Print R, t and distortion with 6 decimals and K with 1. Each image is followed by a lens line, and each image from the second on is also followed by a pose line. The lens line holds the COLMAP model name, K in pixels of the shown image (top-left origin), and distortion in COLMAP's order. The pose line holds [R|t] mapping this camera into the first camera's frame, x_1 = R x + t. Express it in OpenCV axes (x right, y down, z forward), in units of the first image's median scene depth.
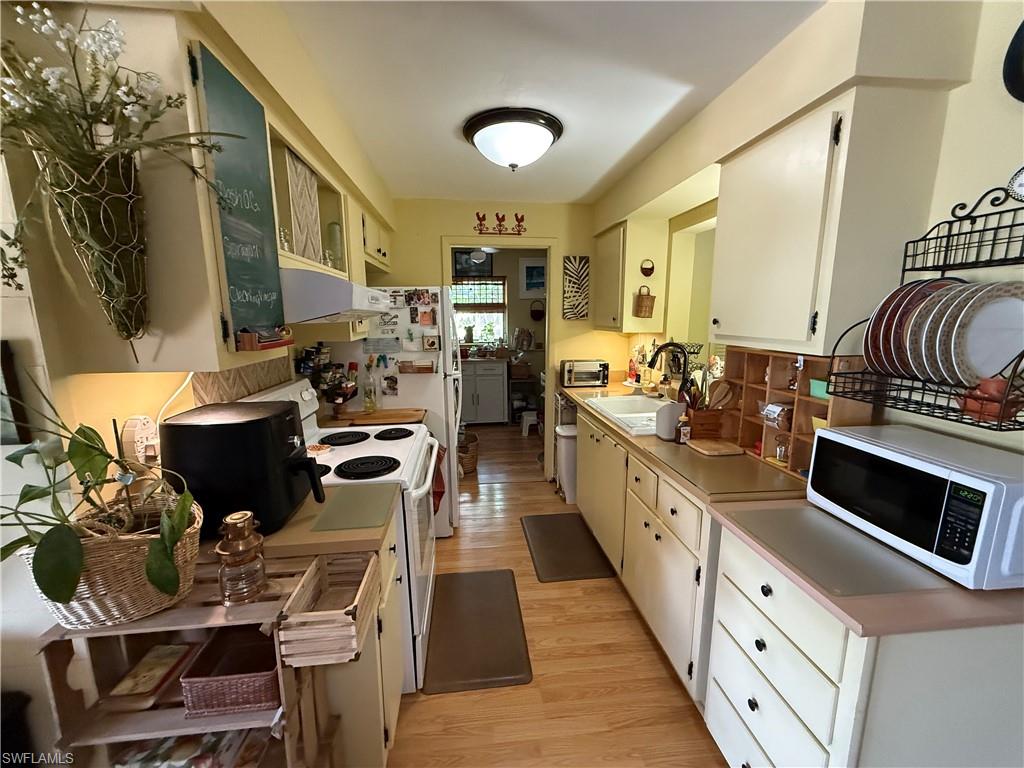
lens RADIAL K [[406.4, 0, 512.0], [0, 406.4, 384.0], [0, 0, 1]] dist [0.000438, 0.000205]
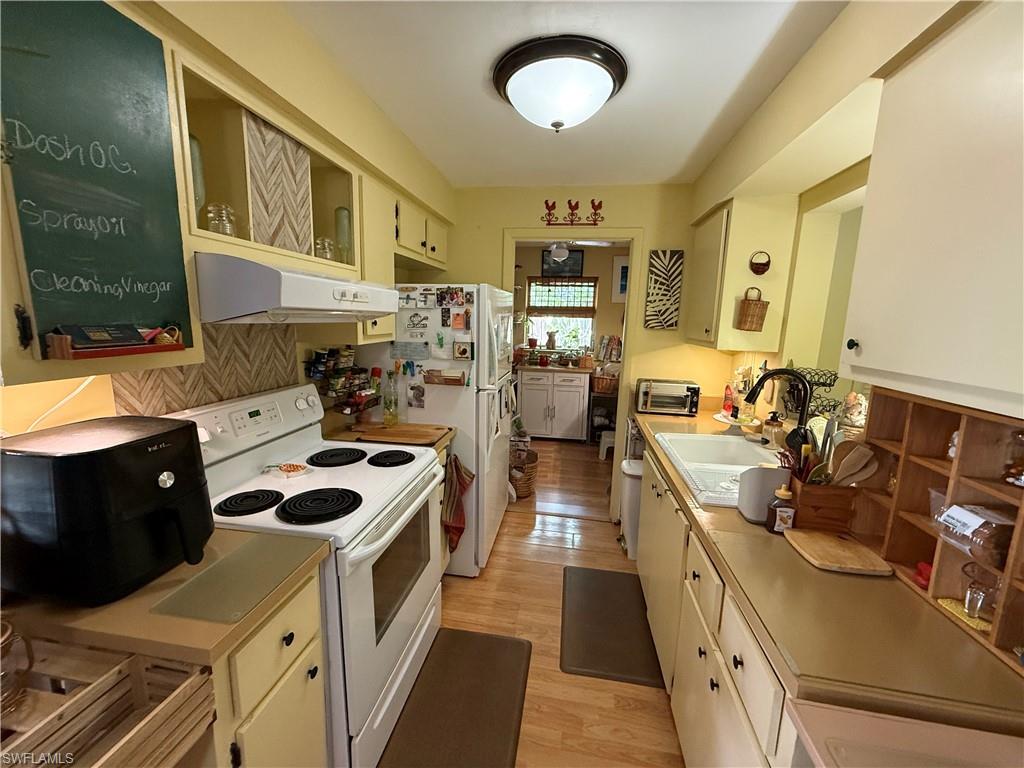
lens RADIAL K [[406.4, 0, 512.0], [0, 406.4, 384.0], [0, 0, 1]] dist [0.000438, 0.000205]
pose [[0.961950, 0.075436, -0.262604, 0.129108], [-0.077580, 0.996984, 0.002211, -0.041516], [0.261979, 0.018246, 0.964901, 0.209913]]
